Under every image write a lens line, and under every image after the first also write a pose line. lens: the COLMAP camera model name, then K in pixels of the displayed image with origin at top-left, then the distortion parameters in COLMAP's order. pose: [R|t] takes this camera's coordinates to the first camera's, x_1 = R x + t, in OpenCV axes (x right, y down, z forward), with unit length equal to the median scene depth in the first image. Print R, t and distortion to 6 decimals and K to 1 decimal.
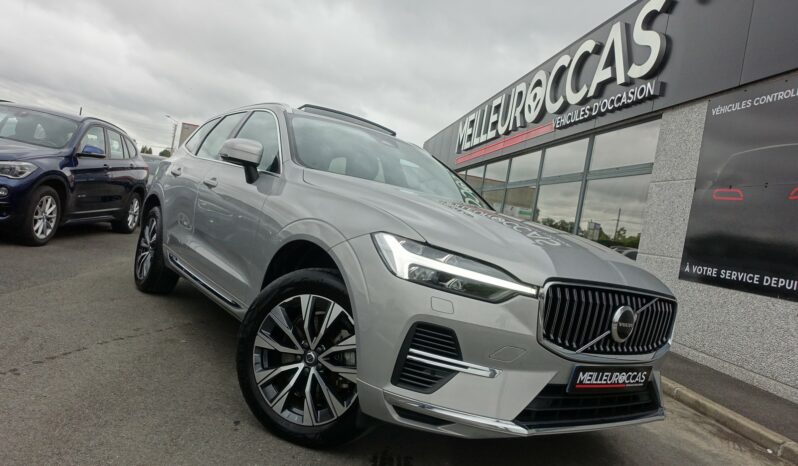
lens RADIAL K [[549.0, 0, 399.0], [0, 549.0, 233.0], [0, 0, 1]] dist [-0.000494, -0.006635]
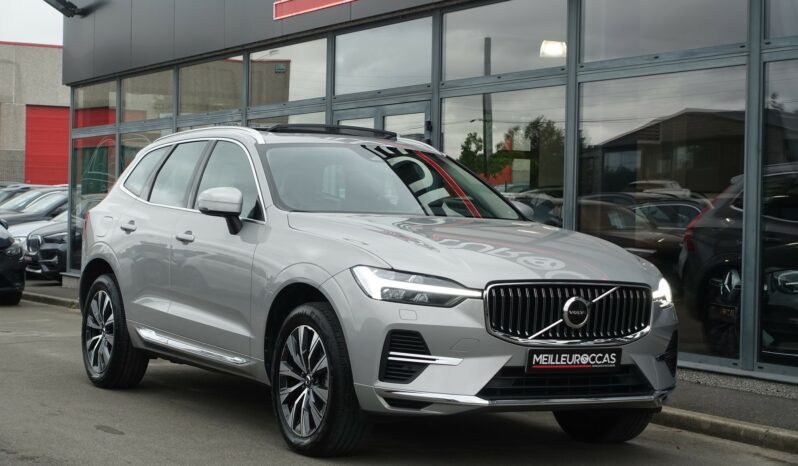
lens RADIAL K [[1603.1, 0, 399.0], [0, 1603.1, 233.0], [0, 0, 1]] dist [-0.040277, 0.003535]
pose [[0.982430, -0.152619, -0.107417, 0.458901], [0.150734, 0.988245, -0.025502, 0.031568], [0.110047, 0.008862, 0.993887, -2.577422]]
